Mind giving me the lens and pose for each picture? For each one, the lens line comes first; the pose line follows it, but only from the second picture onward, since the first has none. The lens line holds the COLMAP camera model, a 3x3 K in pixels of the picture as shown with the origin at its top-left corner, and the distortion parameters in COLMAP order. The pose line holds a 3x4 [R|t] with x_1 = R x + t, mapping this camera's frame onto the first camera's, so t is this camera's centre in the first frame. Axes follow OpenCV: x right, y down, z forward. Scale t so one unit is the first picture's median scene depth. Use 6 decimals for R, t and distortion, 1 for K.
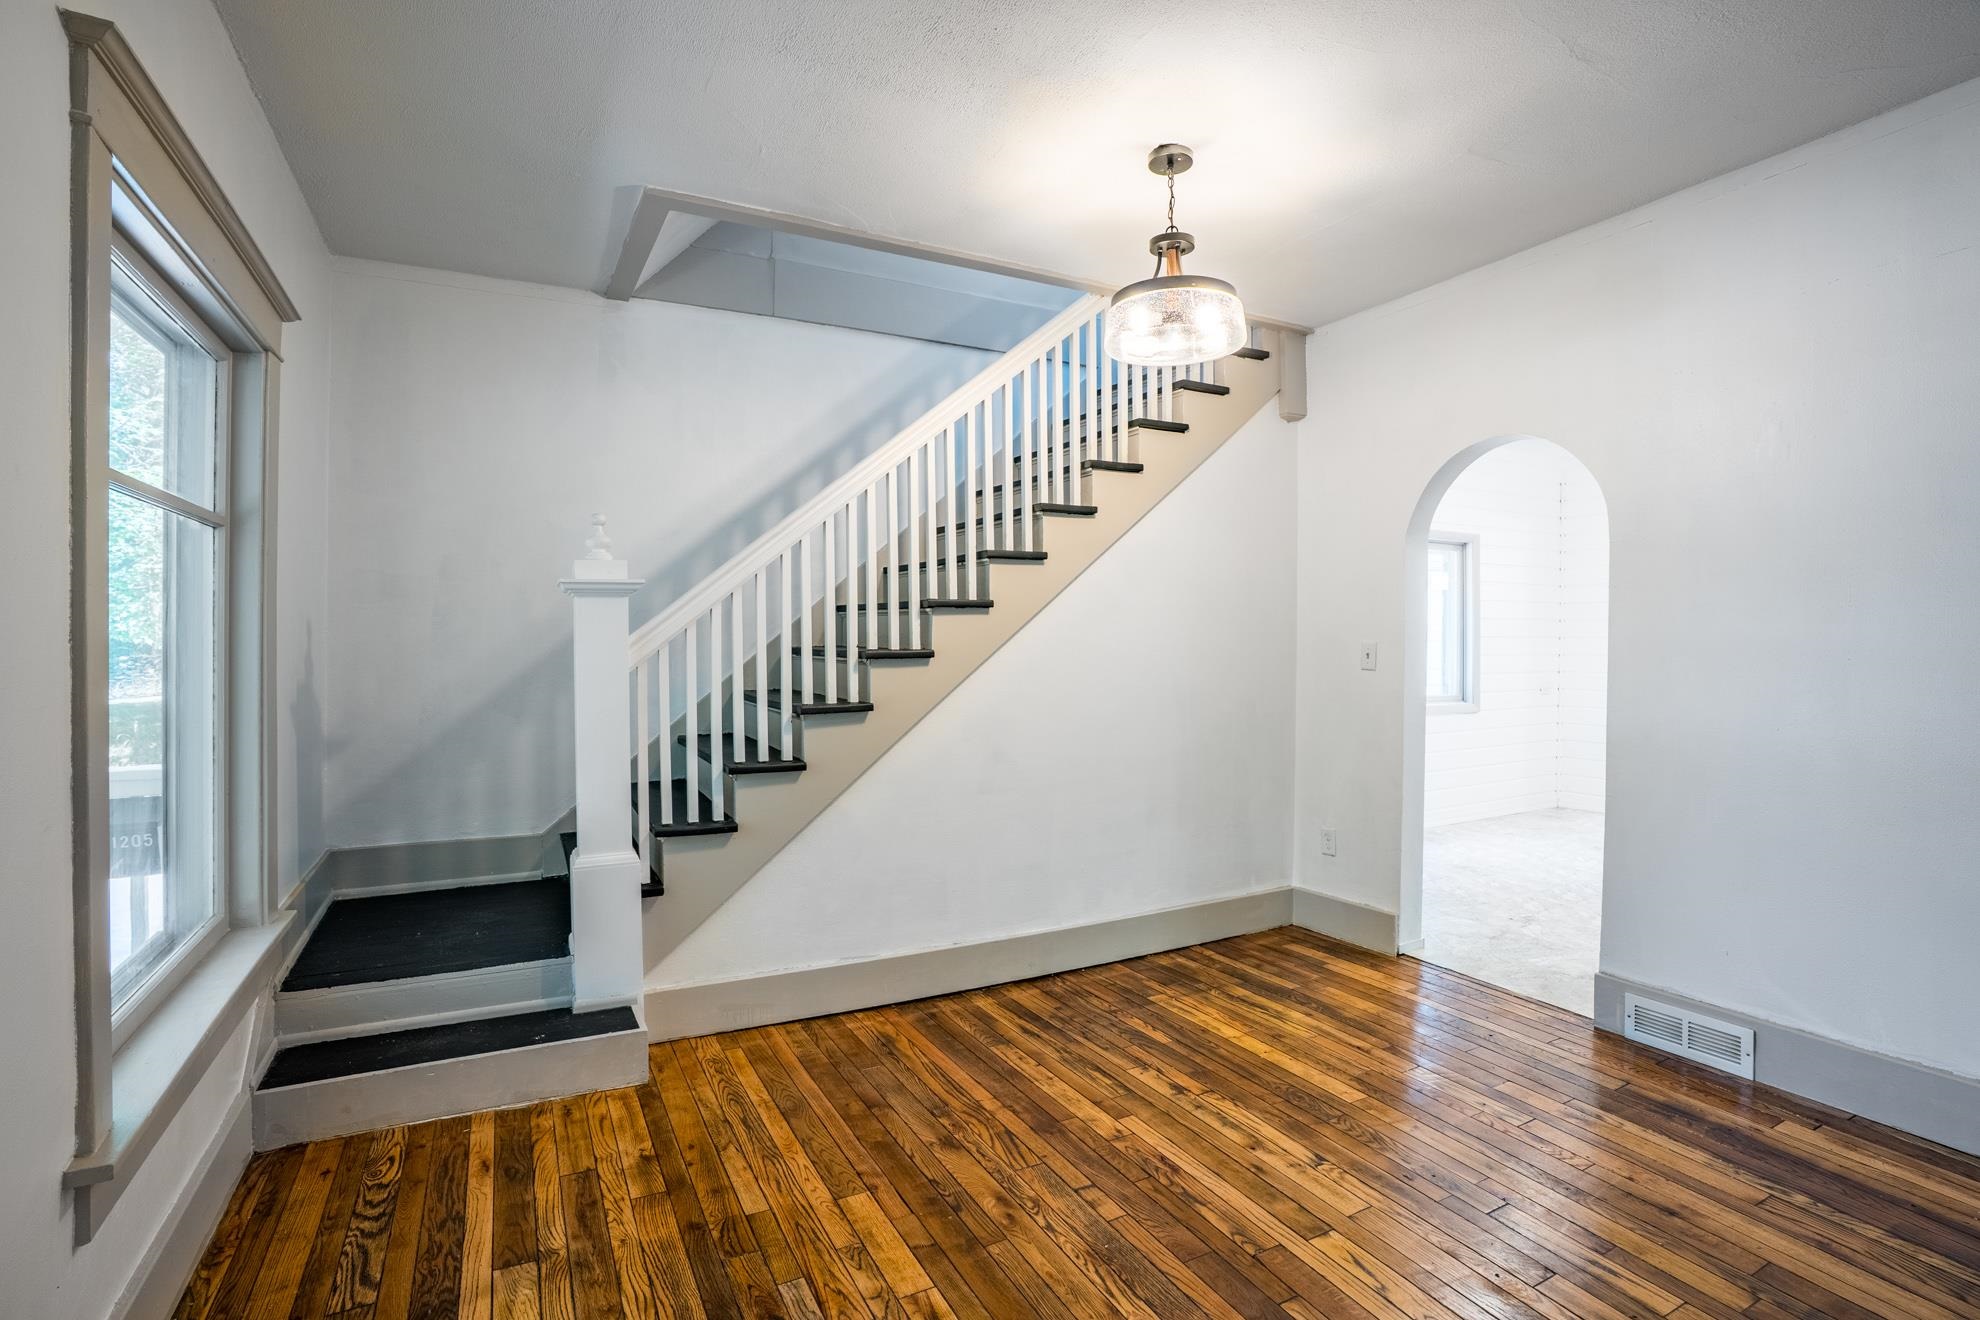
lens RADIAL K [[939.2, 0, 1023.6], [0, 939.2, 650.3], [0, 0, 1]] dist [-0.074067, 0.031372]
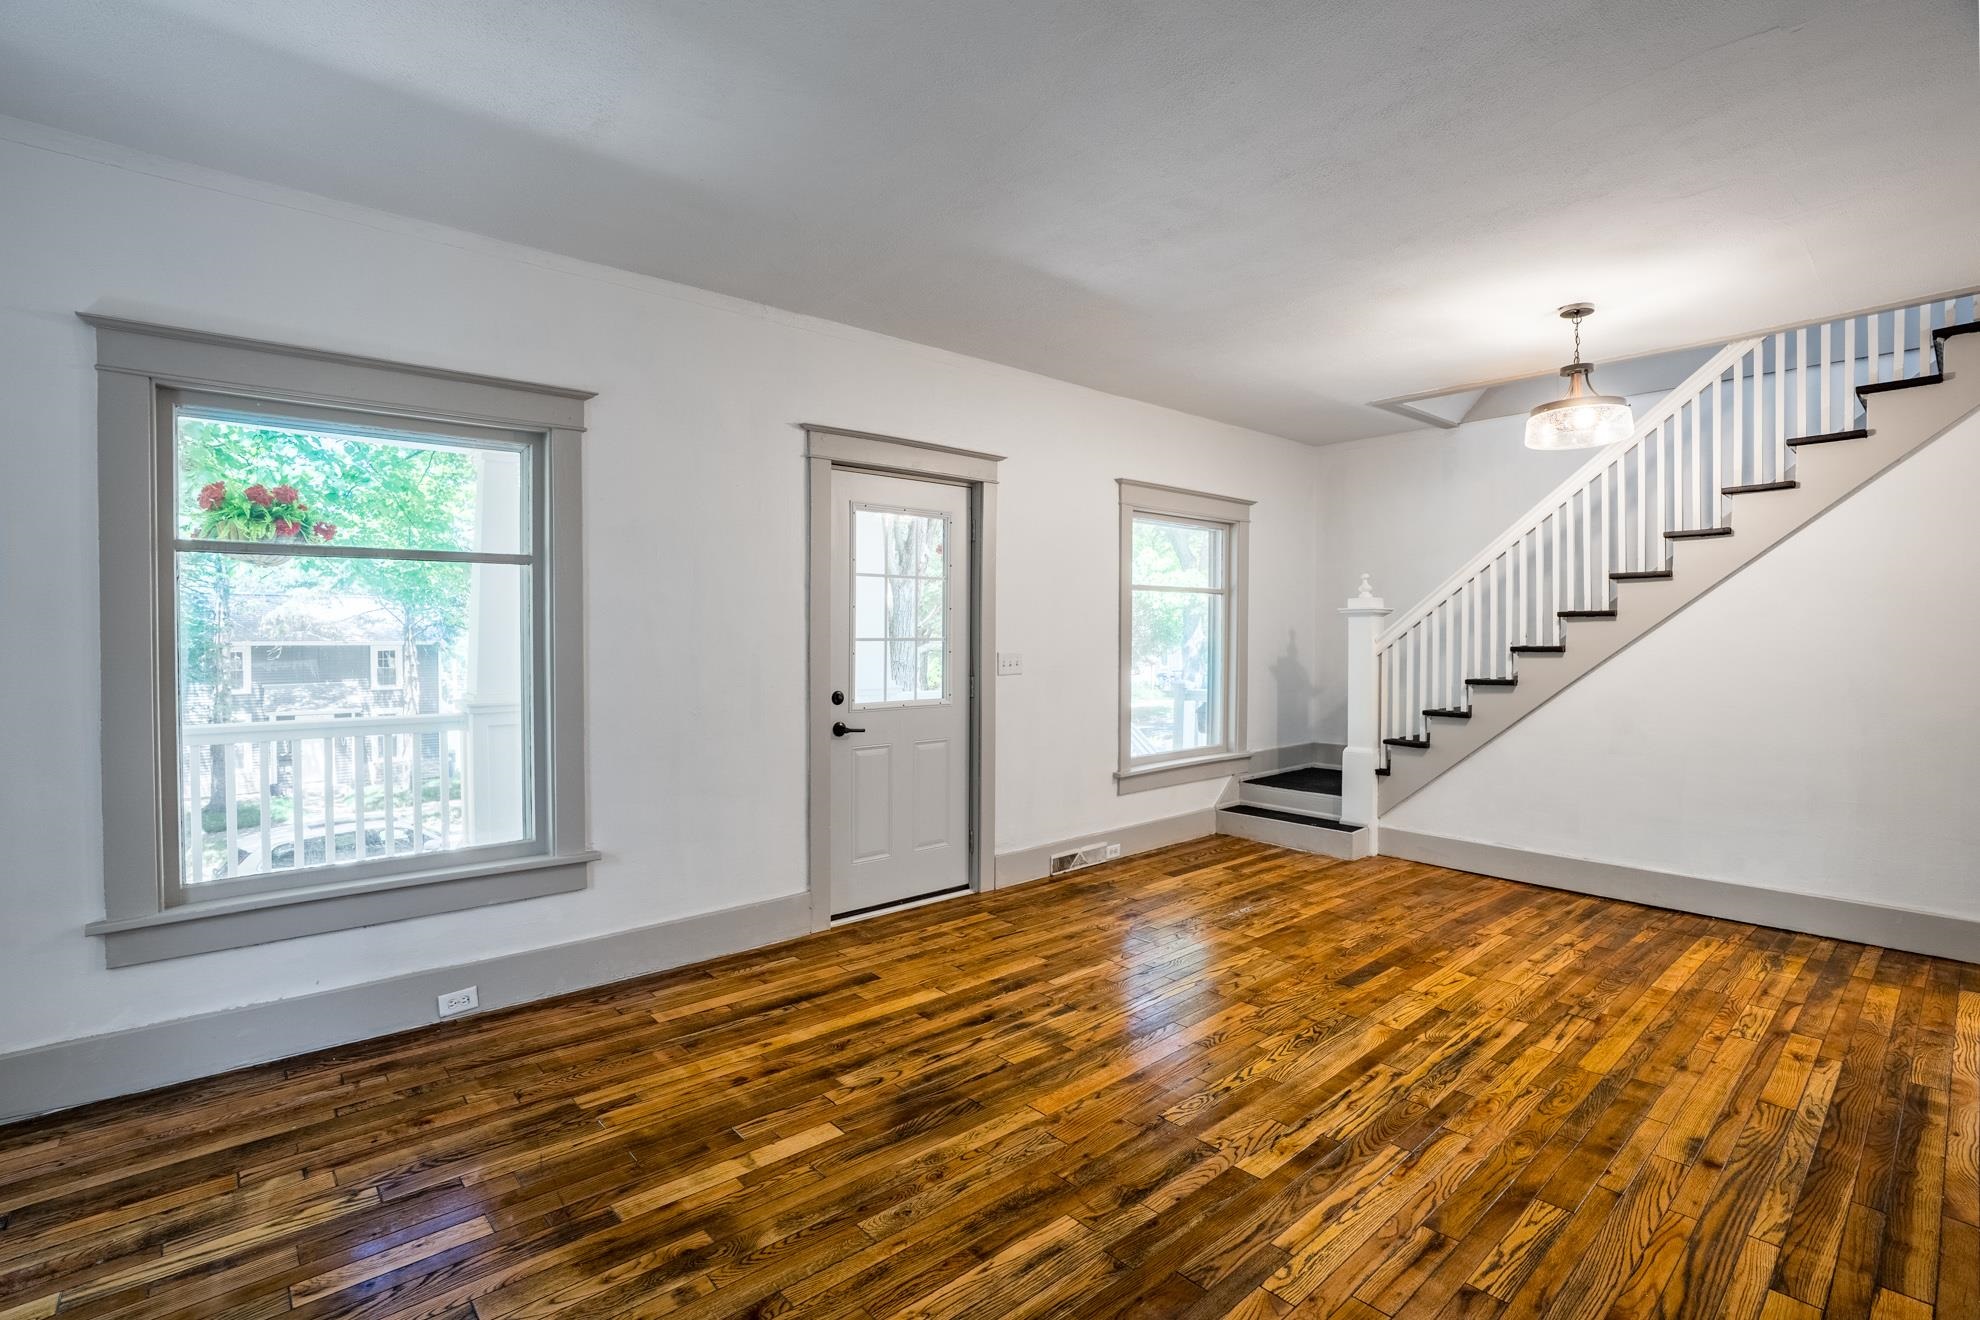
lens RADIAL K [[912.0, 0, 977.9], [0, 912.0, 636.1], [0, 0, 1]] dist [-0.063435, 0.022471]
pose [[0.230863, 0.002328, -0.972983, 1.166726], [-0.016581, 0.999861, -0.001542, -0.000897], [0.972845, 0.016489, 0.230870, -0.224801]]
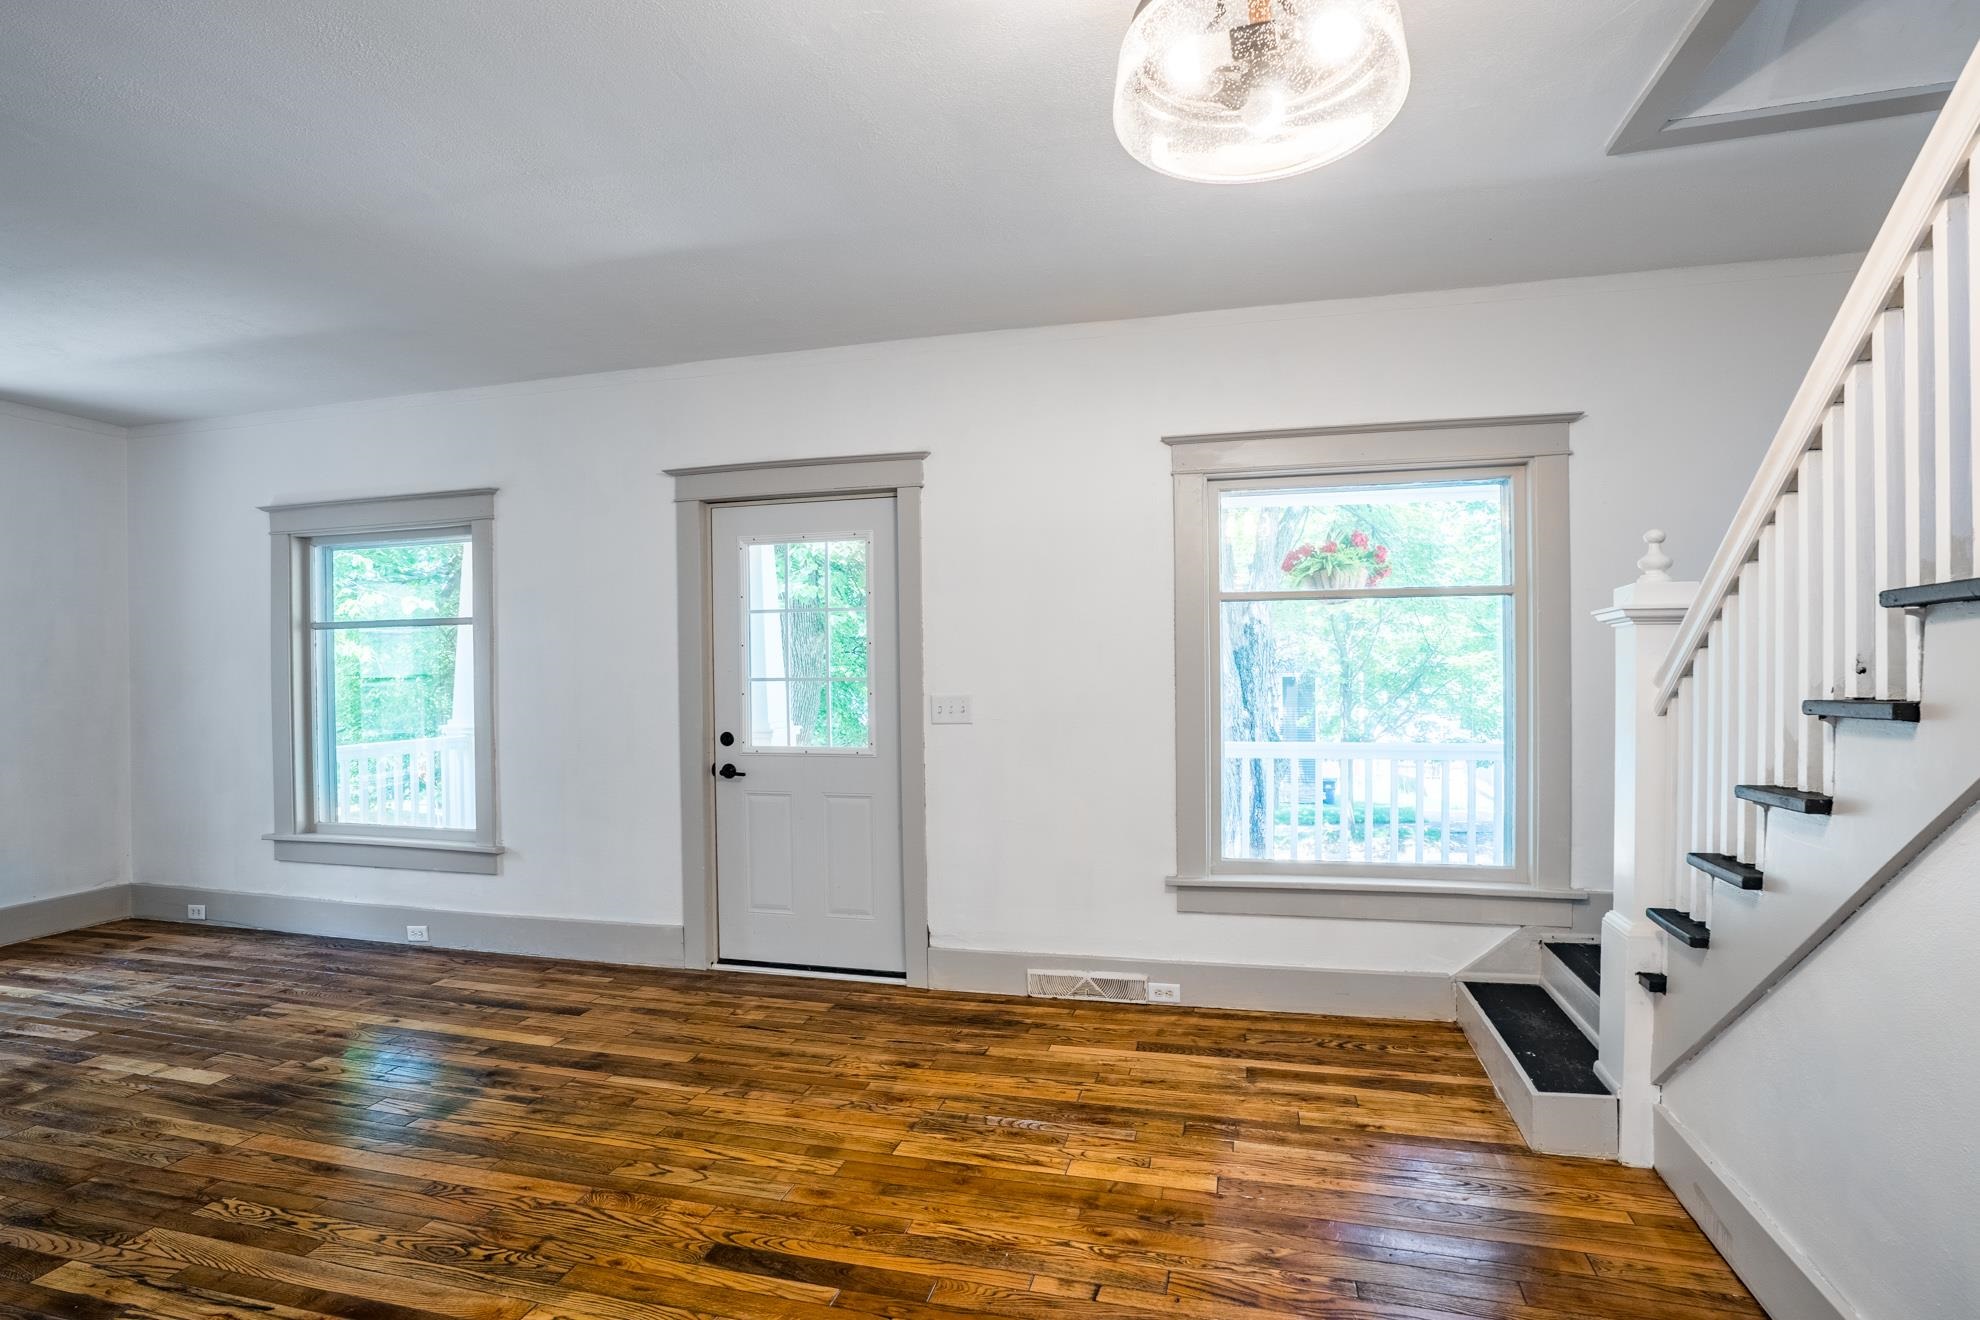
lens RADIAL K [[949.0, 0, 1043.6], [0, 949.0, 666.4], [0, 0, 1]] dist [-0.057106, 0.016502]
pose [[-0.653689, 0.000527, -0.756764, 0.558174], [-0.004176, 0.999982, 0.004304, -0.020591], [0.756752, 0.005973, -0.653675, 1.104438]]
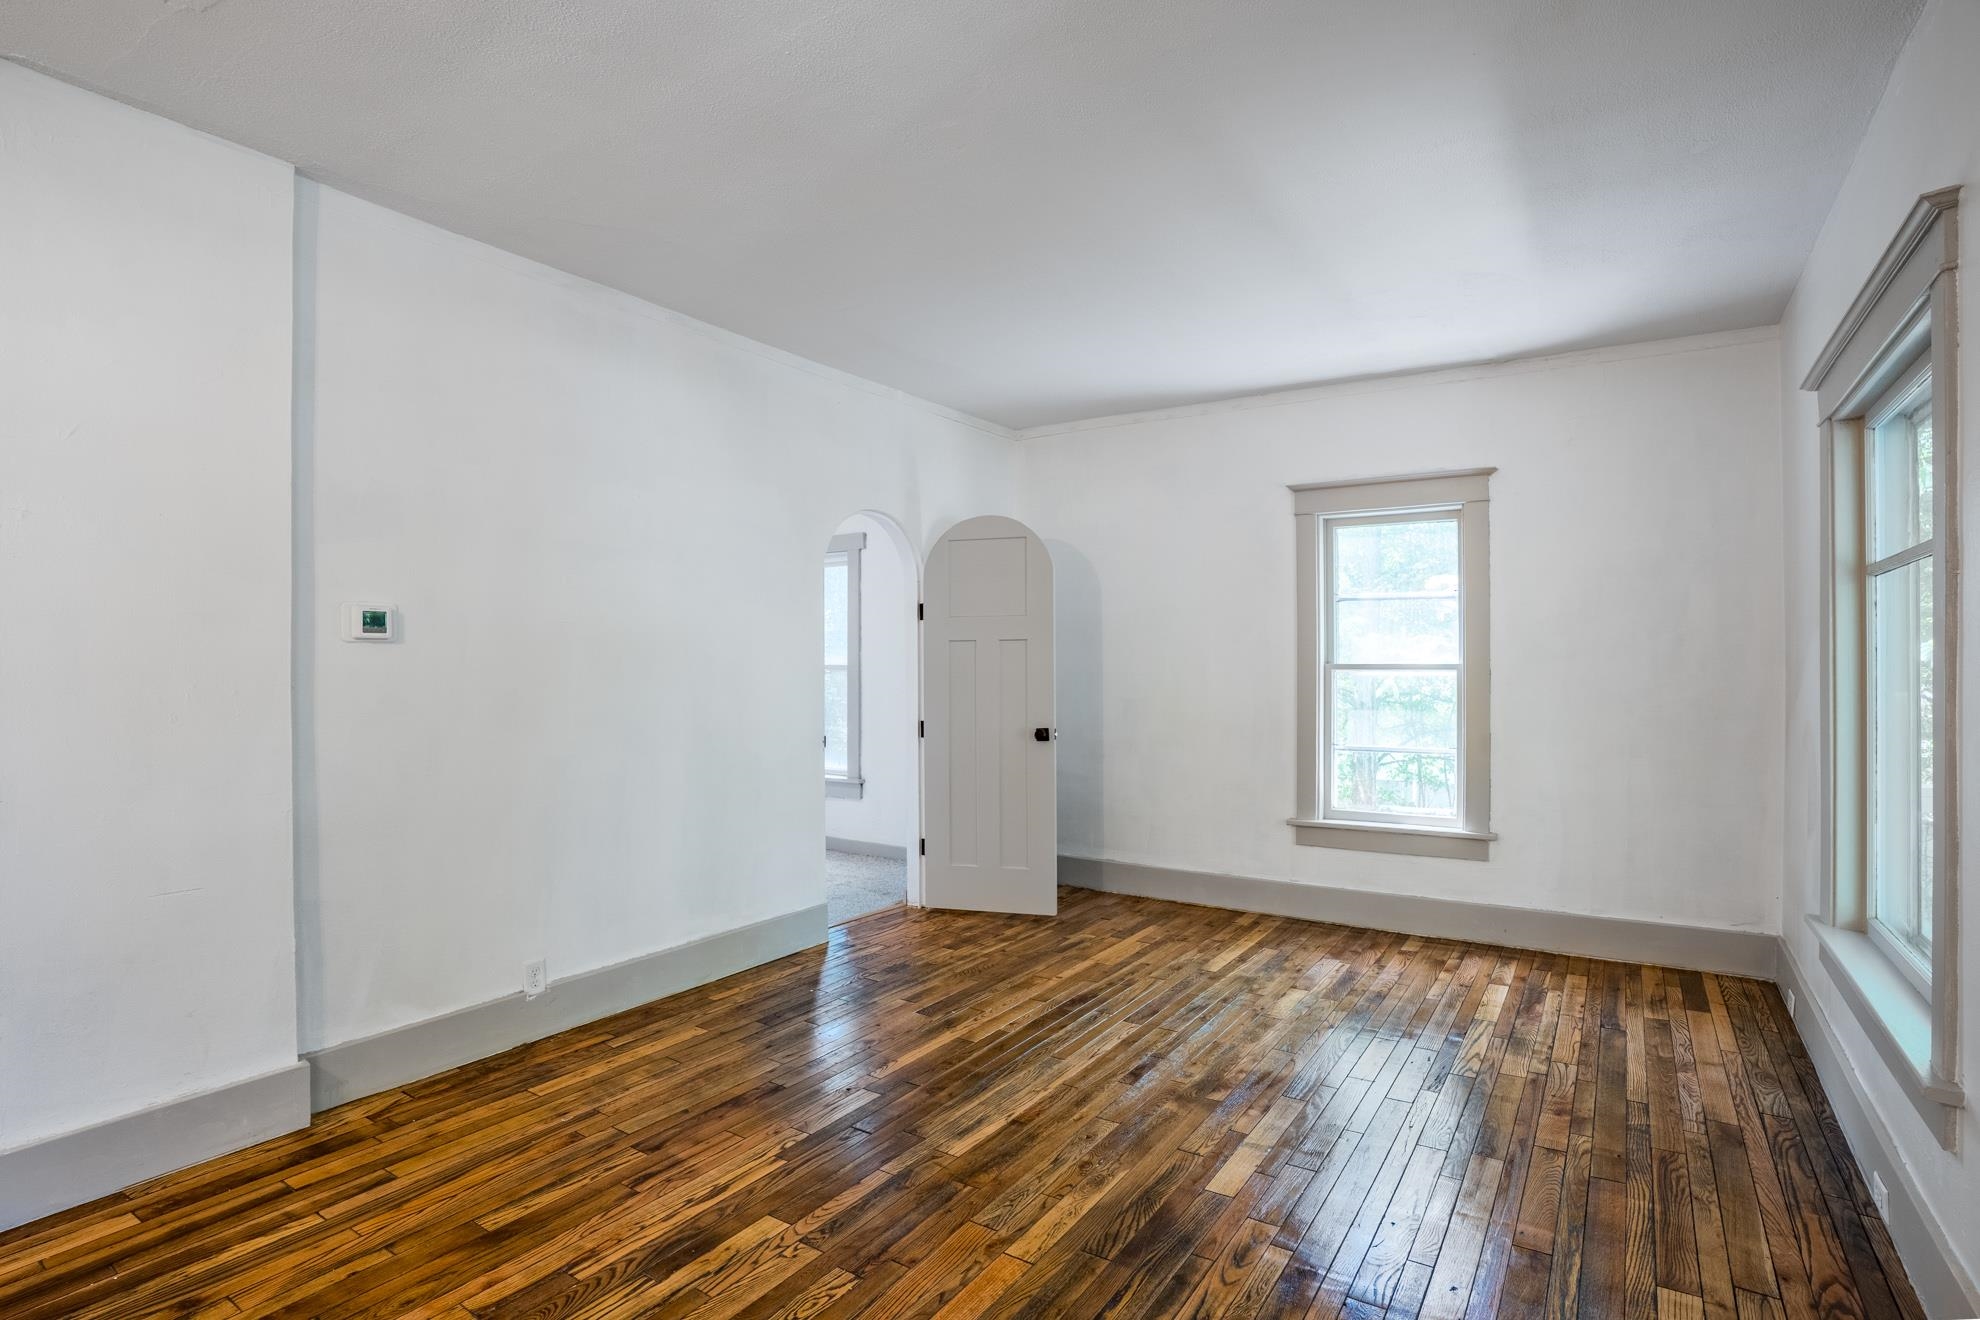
lens RADIAL K [[991.9, 0, 1032.6], [0, 991.9, 660.9], [0, 0, 1]] dist [-0.076294, 0.030868]
pose [[-0.481018, 0.002035, 0.876708, -0.194269], [0.013098, 0.999902, 0.004866, -0.004338], [-0.876613, 0.013824, -0.480998, 0.326996]]
